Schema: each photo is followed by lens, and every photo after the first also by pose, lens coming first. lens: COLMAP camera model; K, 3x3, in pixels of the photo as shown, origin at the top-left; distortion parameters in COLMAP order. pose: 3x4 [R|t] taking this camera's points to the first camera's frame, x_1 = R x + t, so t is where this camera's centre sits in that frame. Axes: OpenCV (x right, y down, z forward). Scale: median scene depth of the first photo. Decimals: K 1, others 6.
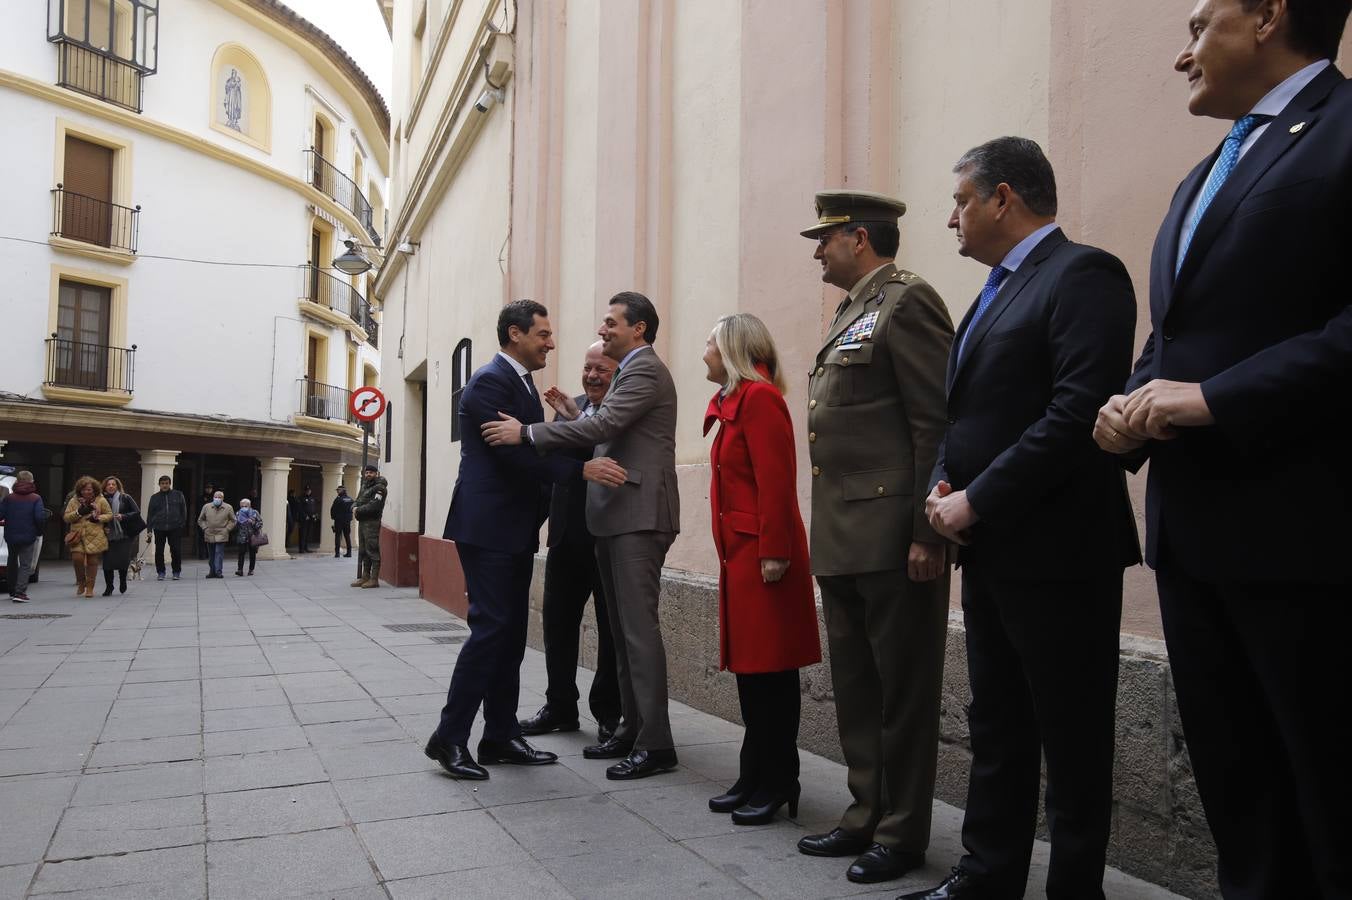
lens RADIAL K [[1082.0, 0, 683.1], [0, 1082.0, 455.9], [0, 0, 1]] dist [0.016220, 0.007335]
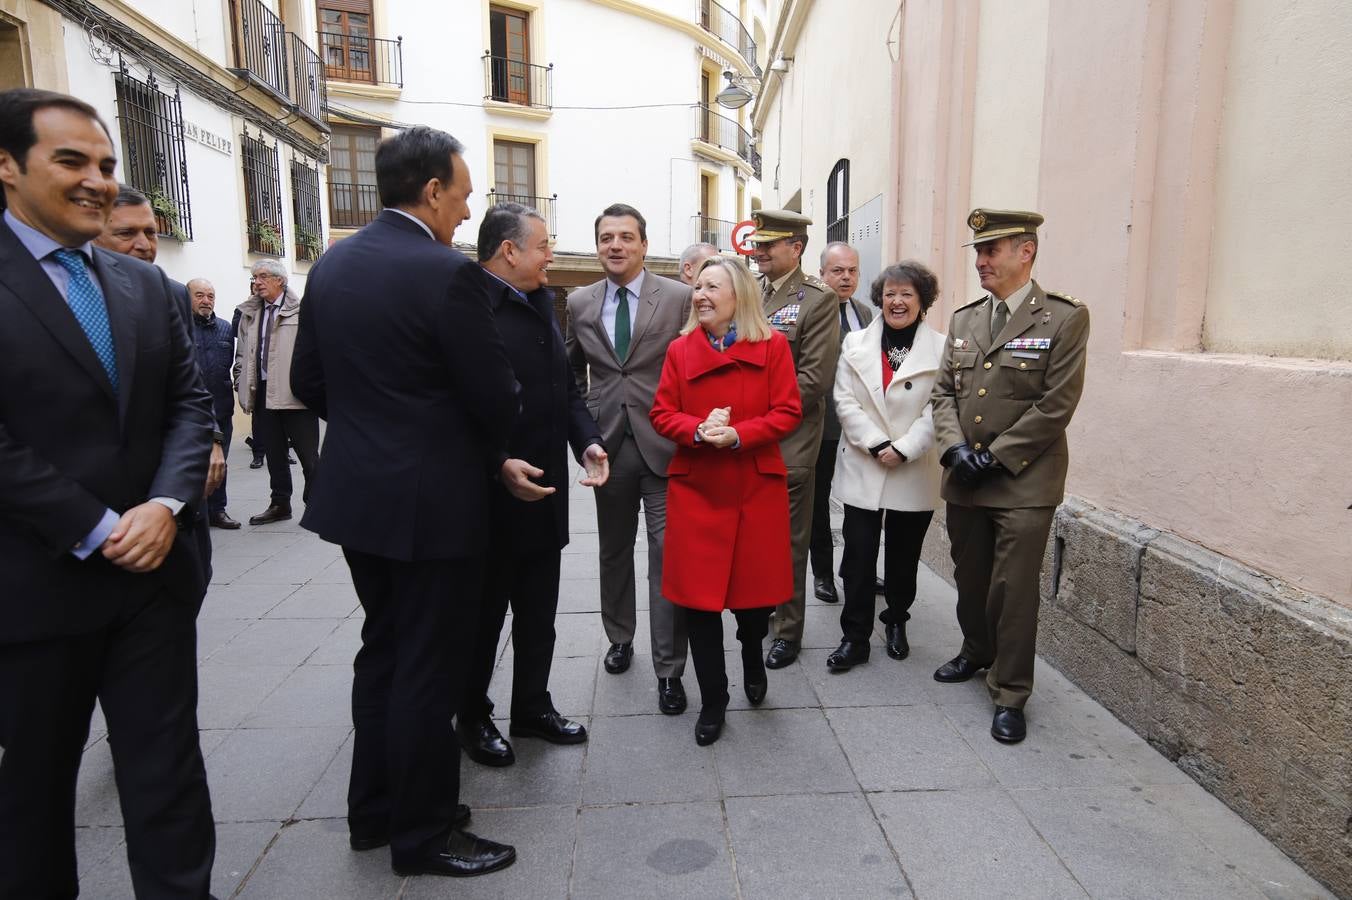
lens RADIAL K [[915.4, 0, 673.1], [0, 915.4, 452.6], [0, 0, 1]] dist [0.031517, -0.004230]
pose [[0.928585, 0.036978, -0.369272, -0.044472], [0.034569, 0.982079, 0.185272, -0.018634], [0.369505, -0.184806, 0.910666, 0.225417]]
